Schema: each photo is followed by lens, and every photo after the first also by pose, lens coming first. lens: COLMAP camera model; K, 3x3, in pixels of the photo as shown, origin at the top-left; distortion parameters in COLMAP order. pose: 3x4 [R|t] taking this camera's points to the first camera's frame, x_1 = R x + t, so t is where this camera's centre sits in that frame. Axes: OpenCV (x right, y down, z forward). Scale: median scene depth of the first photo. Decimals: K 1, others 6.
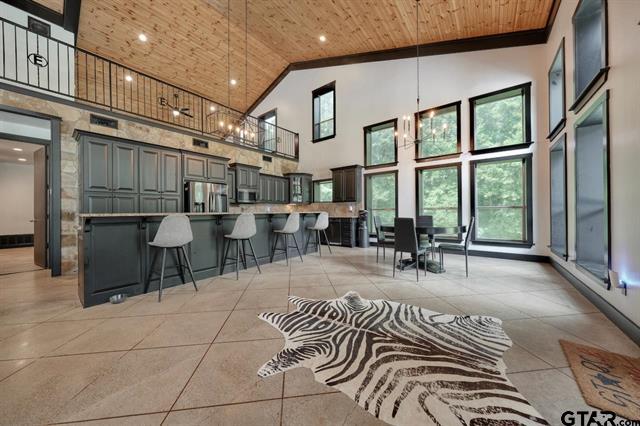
lens RADIAL K [[217.6, 0, 320.4], [0, 217.6, 212.6], [0, 0, 1]] dist [0.000260, 0.000562]
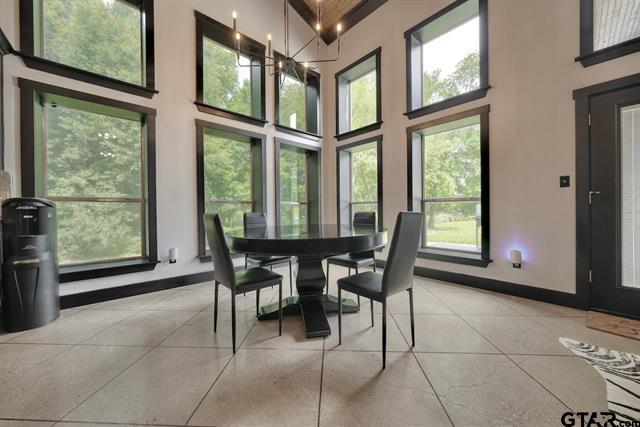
lens RADIAL K [[225.9, 0, 323.5], [0, 225.9, 209.1], [0, 0, 1]] dist [-0.007648, 0.000235]
pose [[0.174295, -0.005258, 0.984679, -0.030766], [0.013012, 0.999911, 0.003036, 0.006426], [-0.984608, 0.012284, 0.174348, 0.552779]]
